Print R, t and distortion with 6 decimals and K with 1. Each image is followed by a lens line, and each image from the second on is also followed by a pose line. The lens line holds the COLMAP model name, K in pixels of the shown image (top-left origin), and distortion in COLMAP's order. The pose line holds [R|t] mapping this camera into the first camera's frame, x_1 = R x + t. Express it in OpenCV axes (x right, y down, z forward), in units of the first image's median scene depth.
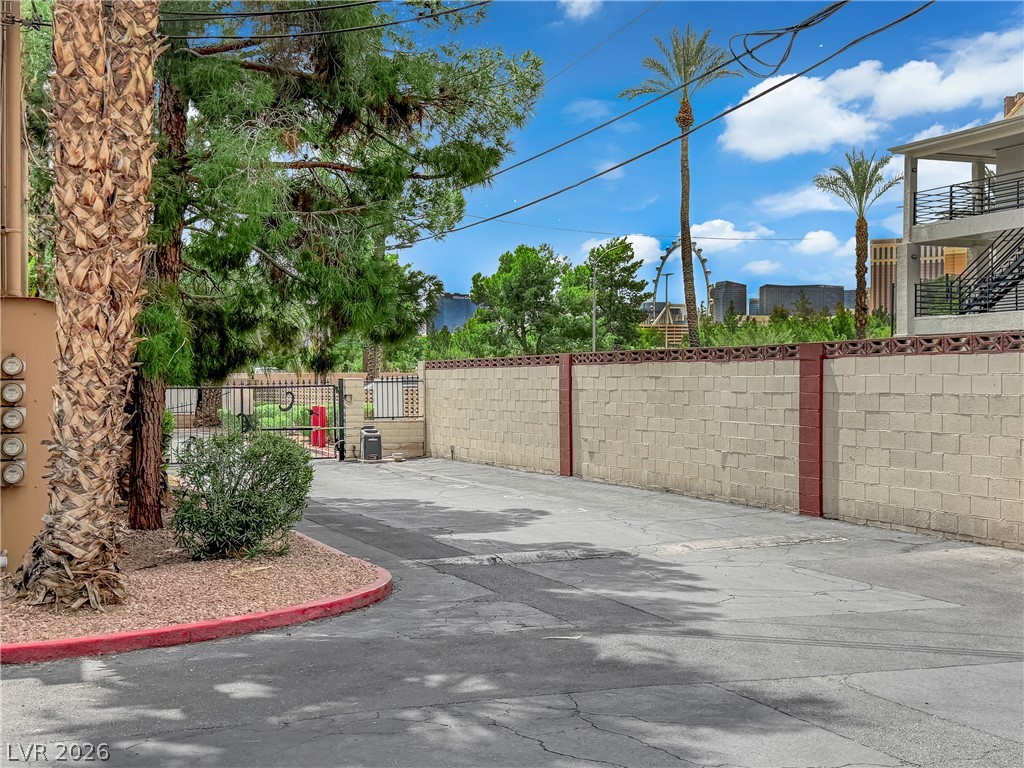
lens RADIAL K [[1321.0, 0, 512.0], [0, 1321.0, 384.0], [0, 0, 1]] dist [0.110520, 0.003980]
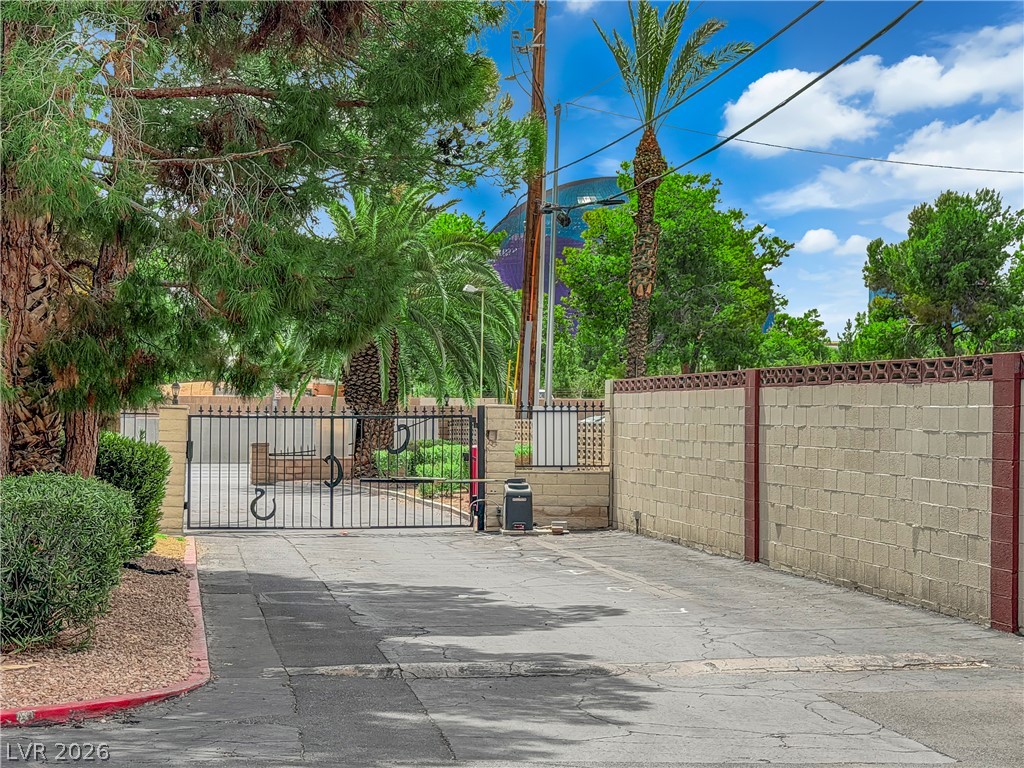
lens RADIAL K [[2141.9, 0, 512.0], [0, 2141.9, 384.0], [0, 0, 1]] dist [0.067516, 0.259667]
pose [[0.965397, 0.007734, -0.260670, 0.165415], [-0.012035, 0.999816, -0.014906, 0.000899], [0.260507, 0.017528, 0.965313, -0.022298]]
